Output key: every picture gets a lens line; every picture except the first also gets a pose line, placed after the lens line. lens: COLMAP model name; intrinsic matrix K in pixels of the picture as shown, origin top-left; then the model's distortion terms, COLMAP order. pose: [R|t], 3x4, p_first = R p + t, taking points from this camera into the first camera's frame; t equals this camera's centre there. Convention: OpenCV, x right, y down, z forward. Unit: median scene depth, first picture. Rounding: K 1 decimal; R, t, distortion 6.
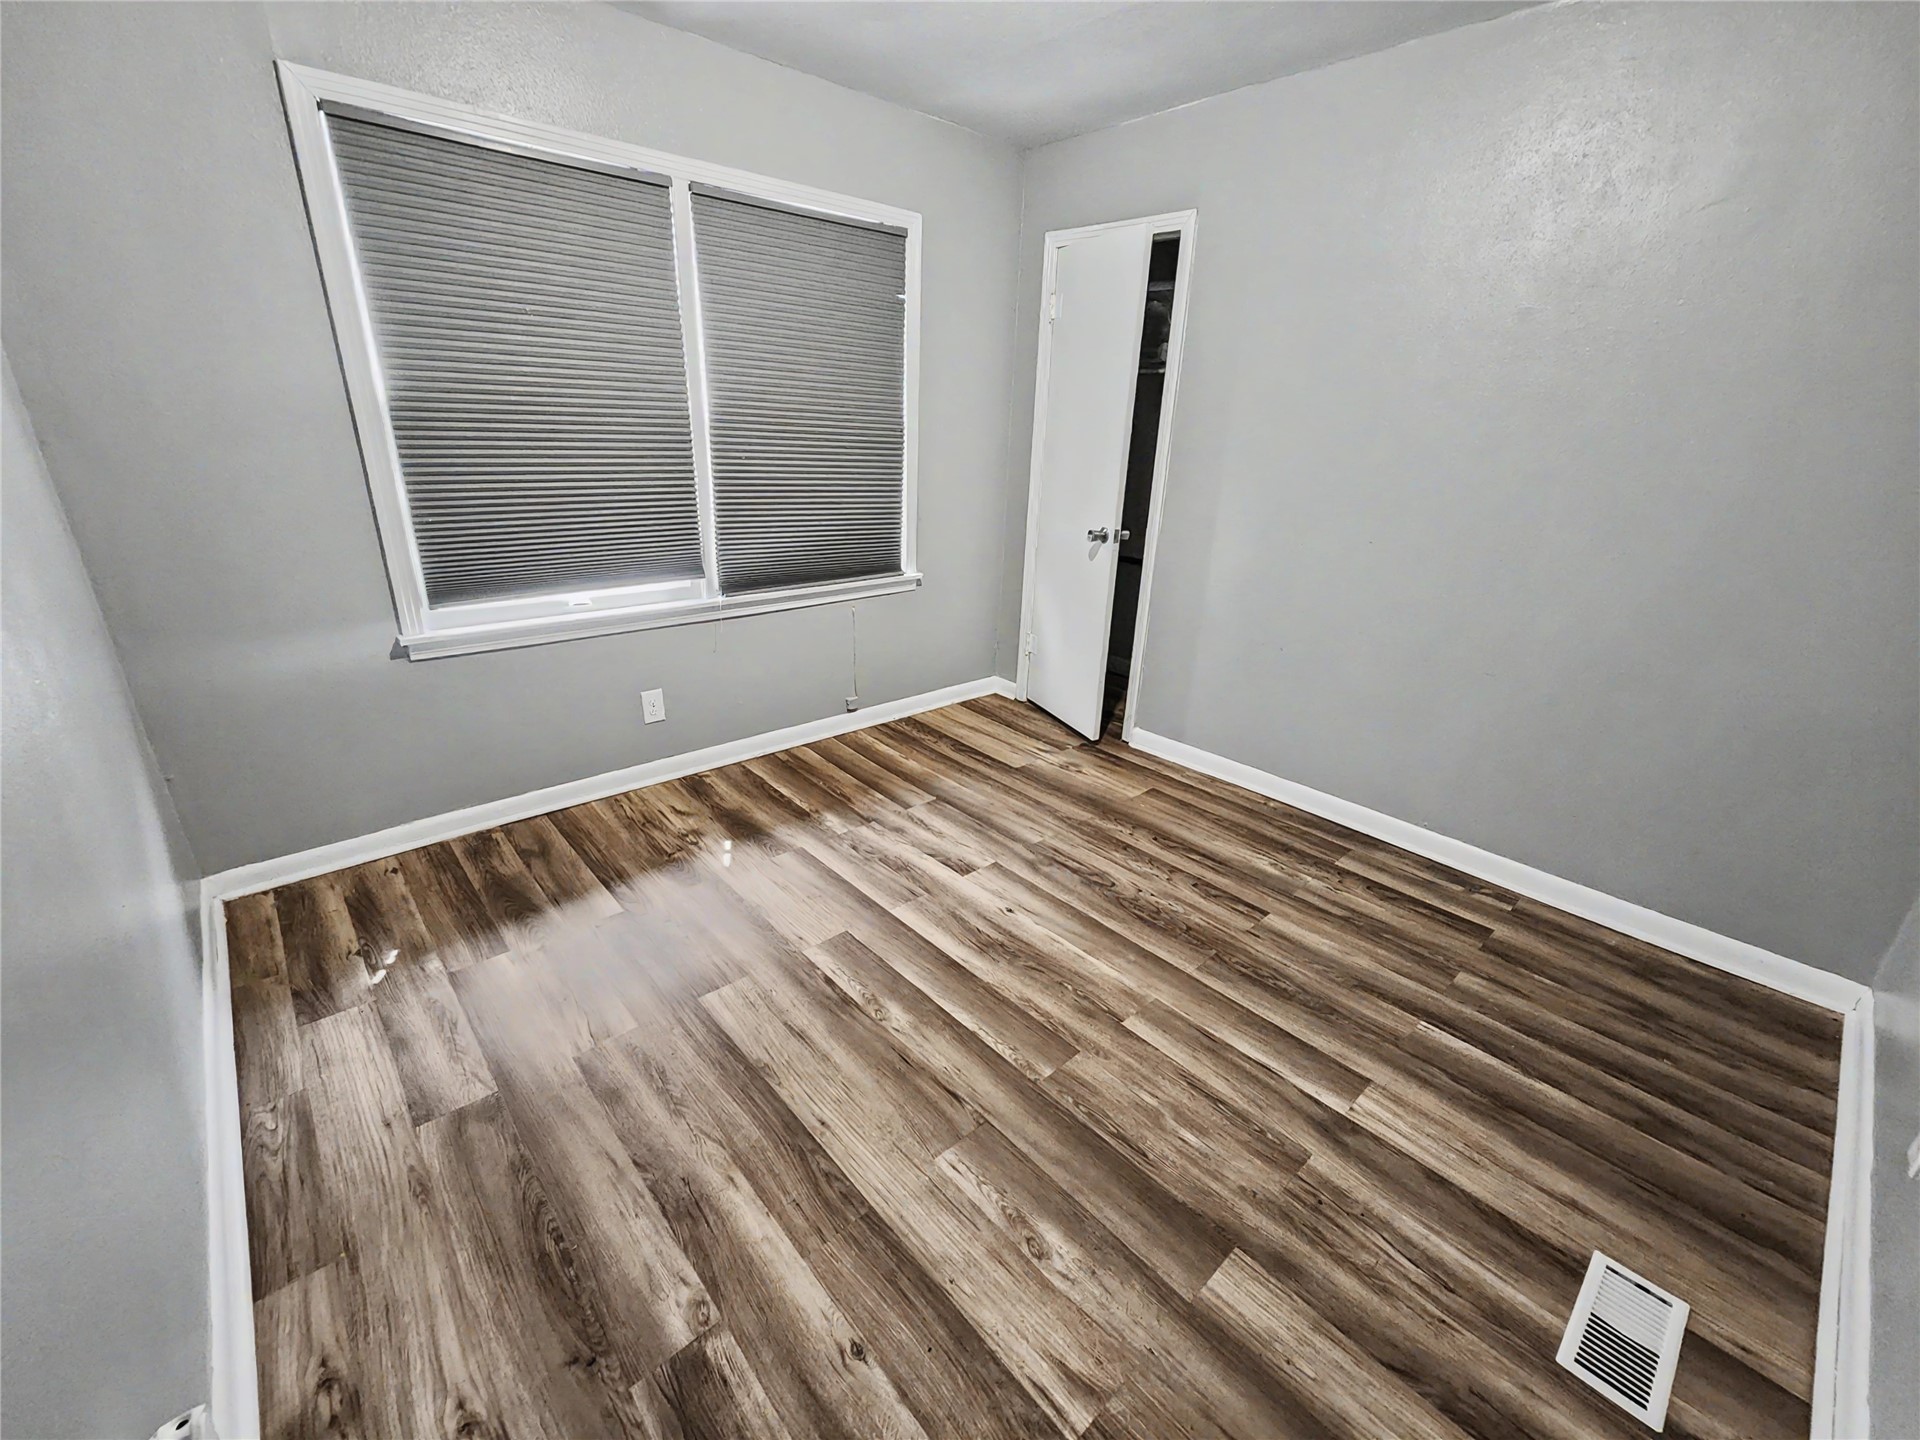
lens RADIAL K [[782.4, 0, 945.8], [0, 782.4, 722.0], [0, 0, 1]] dist [0.002104, -0.000044]
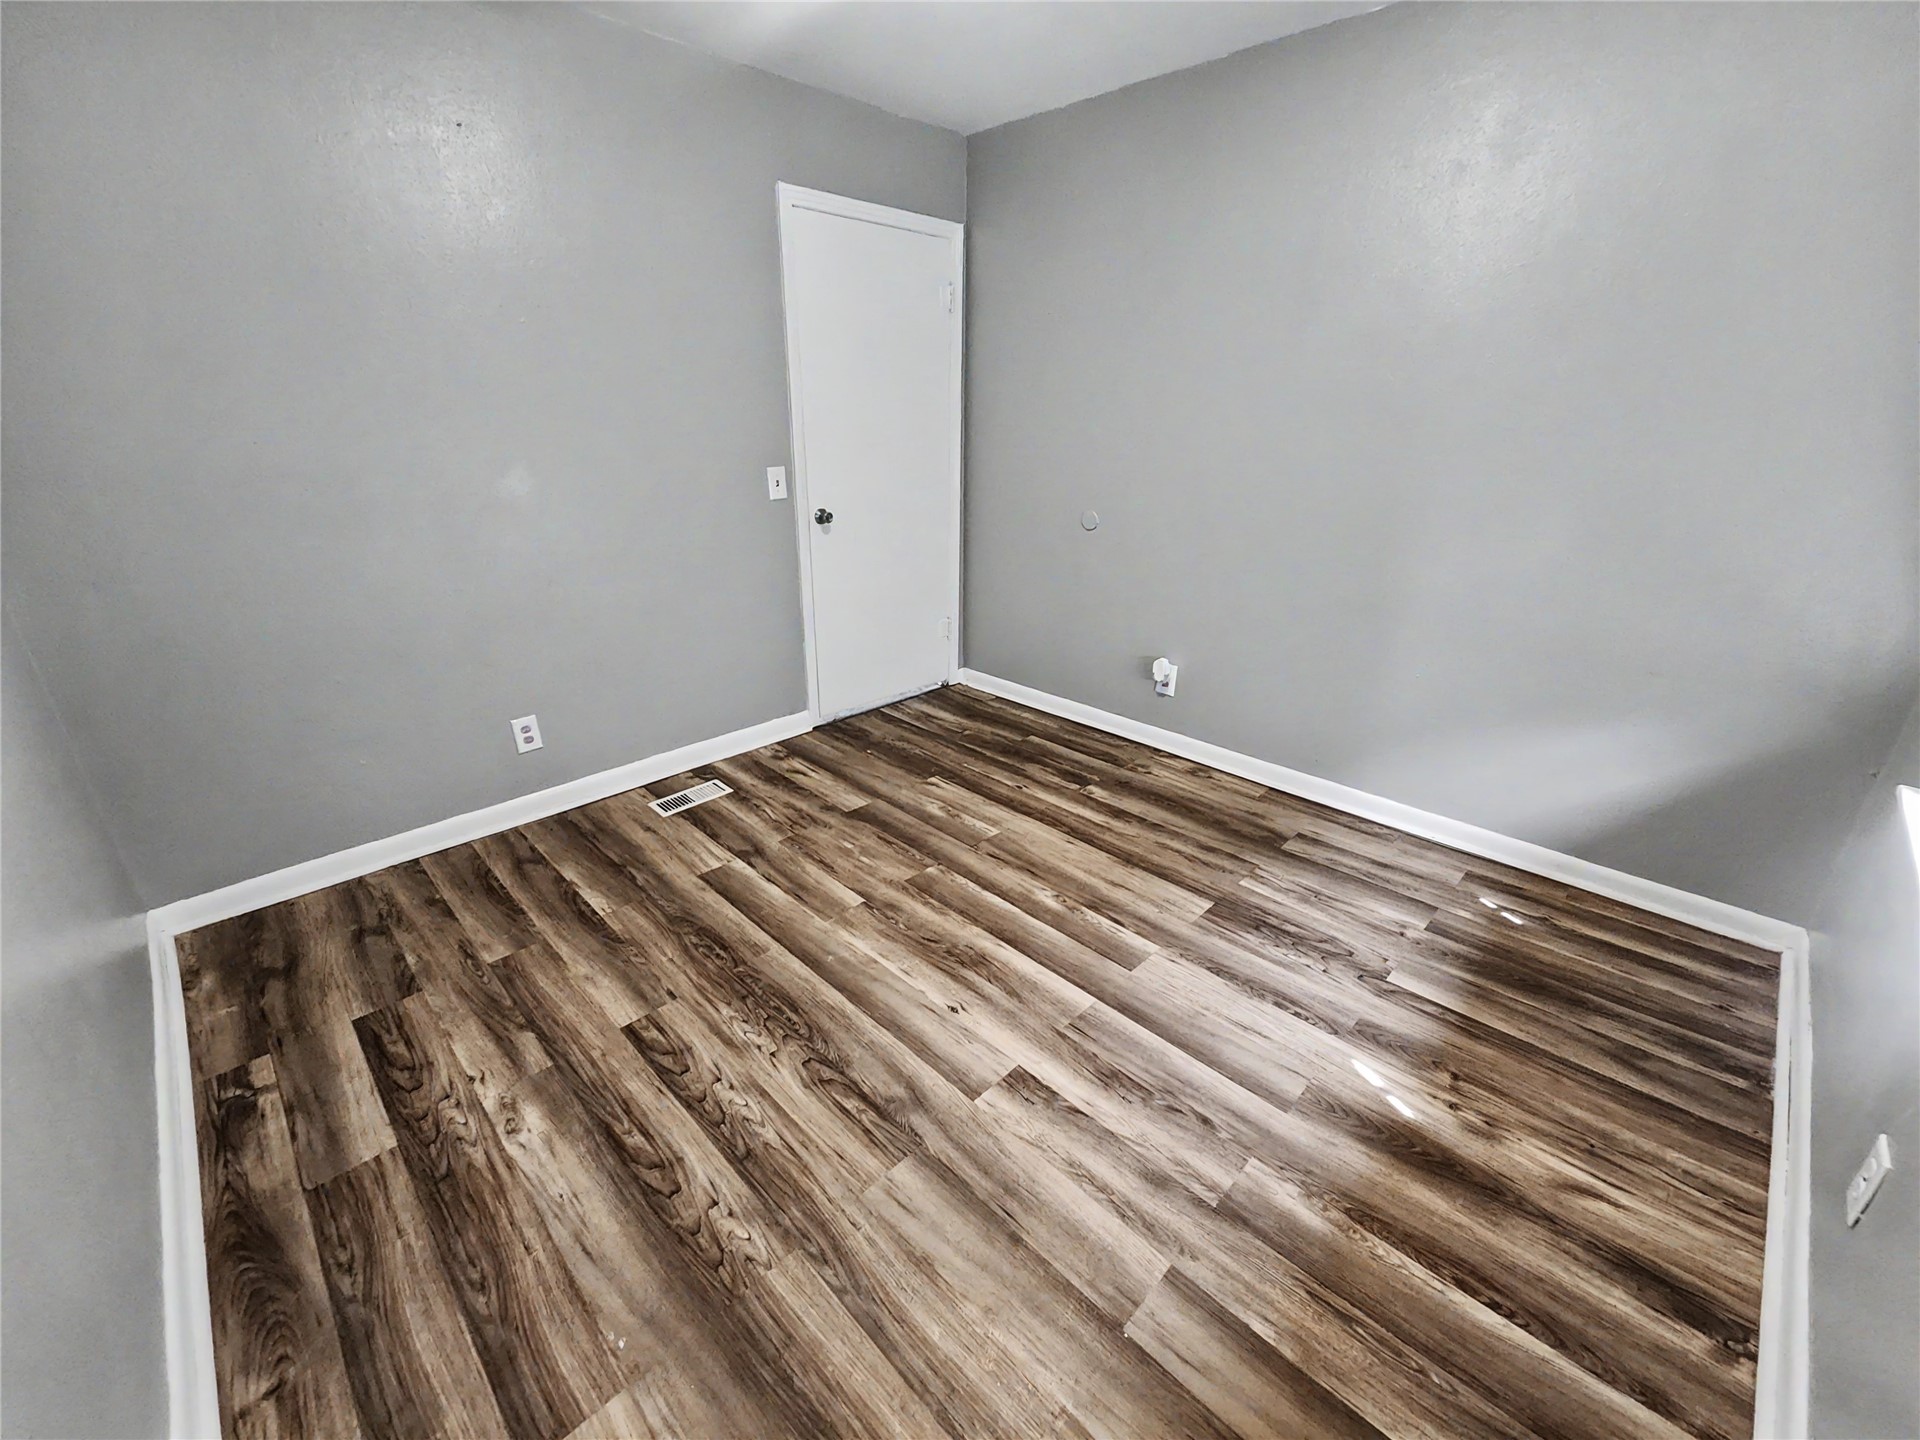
lens RADIAL K [[782.4, 0, 945.8], [0, 782.4, 722.0], [0, 0, 1]] dist [0.002104, -0.000044]
pose [[-0.997985, -0.018342, -0.060746, 0.164874], [-0.054727, 0.733315, 0.677683, -0.608488], [0.032116, 0.679641, -0.732841, 1.586431]]
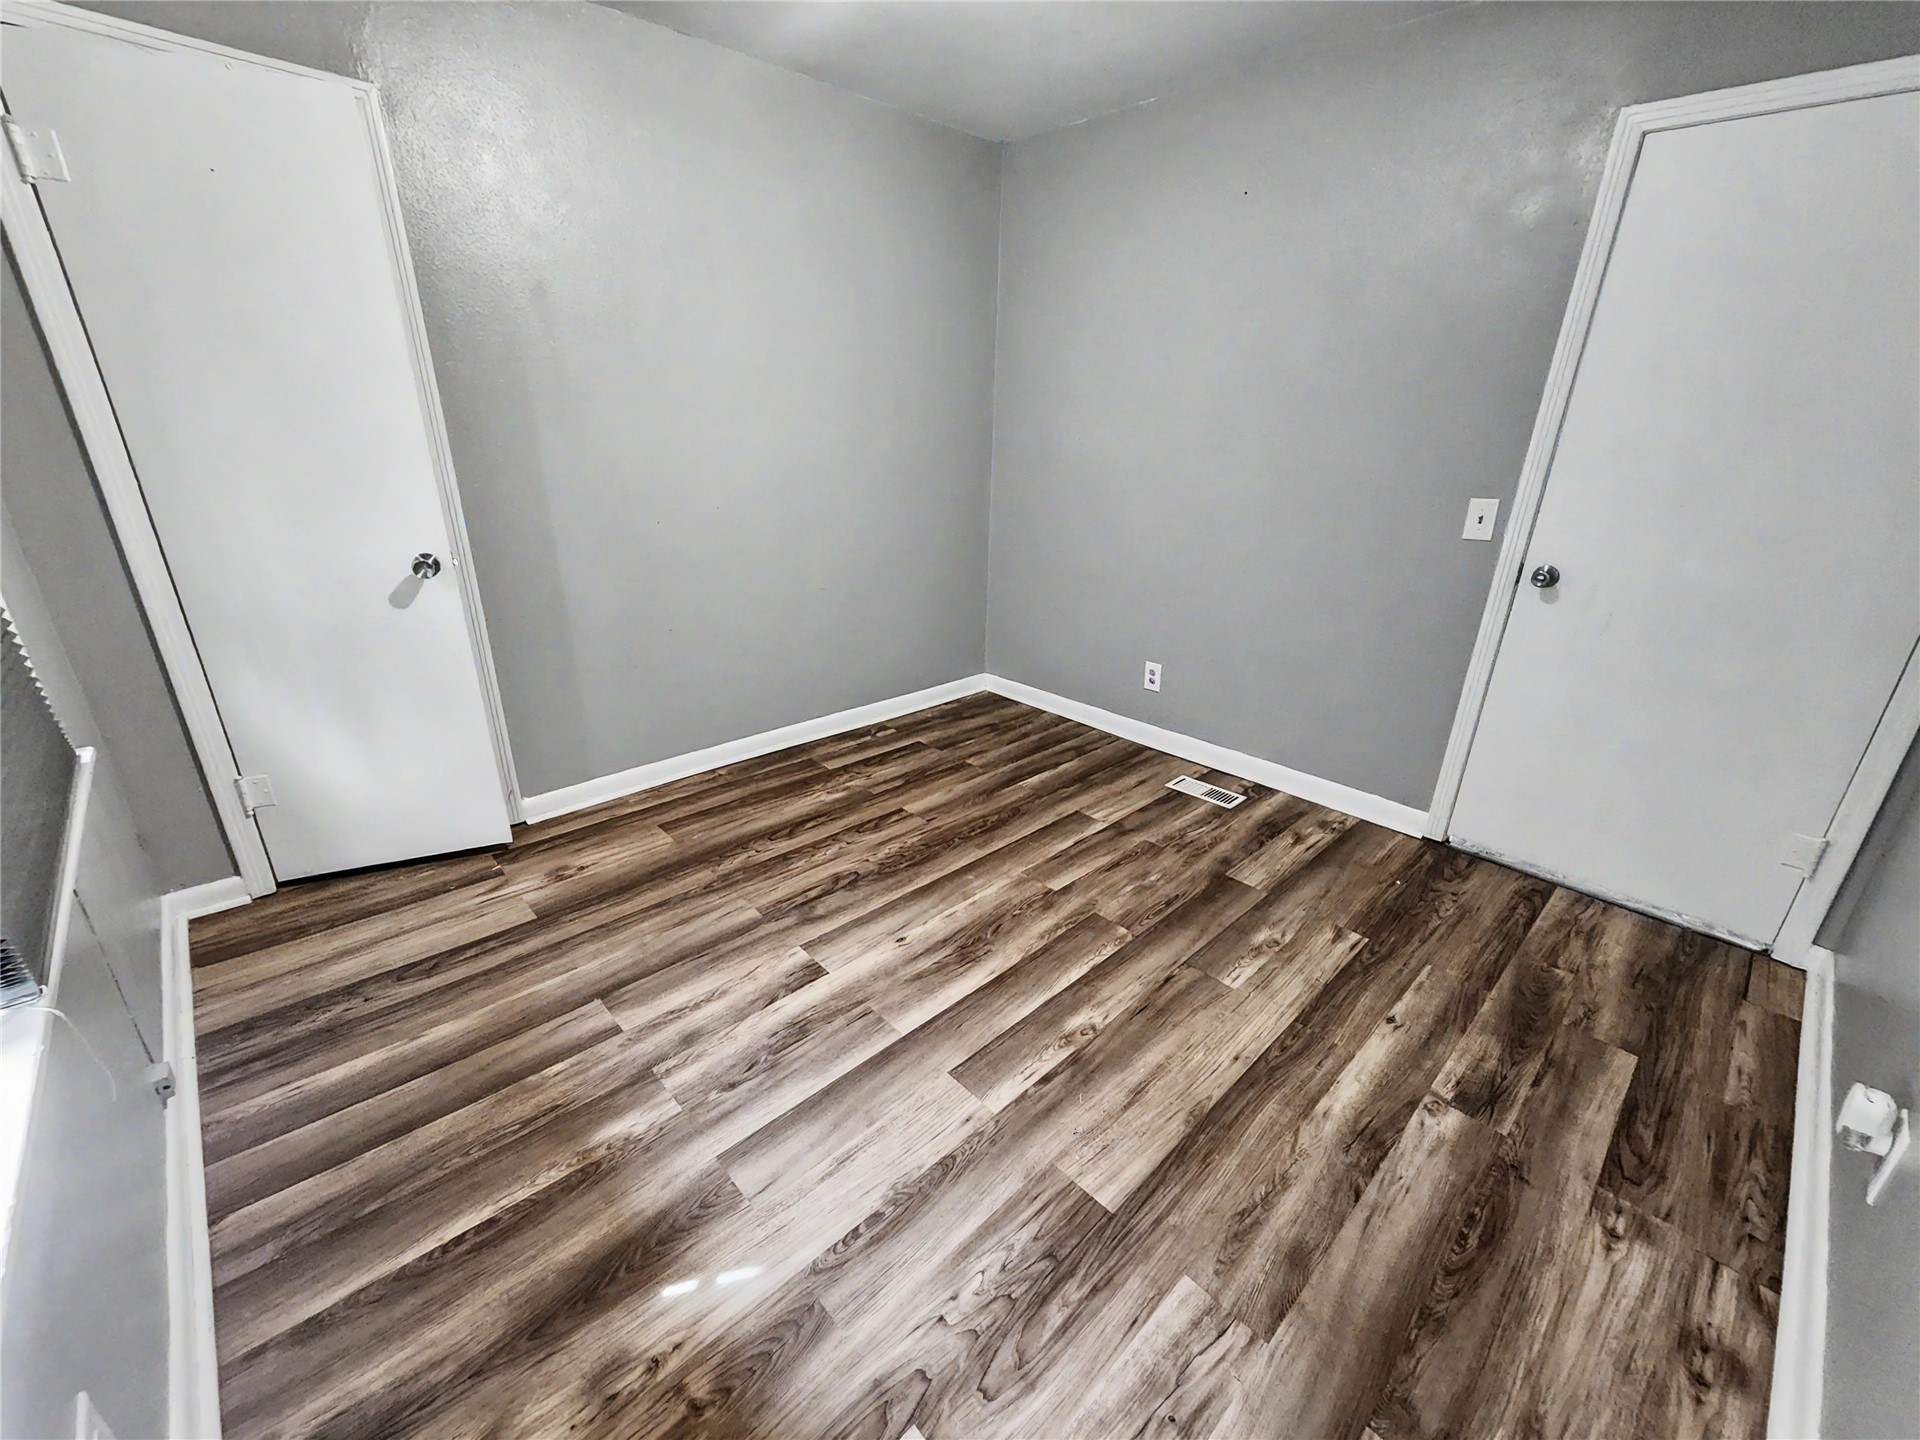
lens RADIAL K [[789.7, 0, 960.0], [0, 789.7, 720.0], [0, 0, 1]] dist [0.000565, -0.000506]
pose [[-0.032713, -0.388366, 0.920925, -0.768916], [0.339208, 0.862414, 0.375740, -0.350779], [-0.940143, 0.324676, 0.103524, 0.857227]]
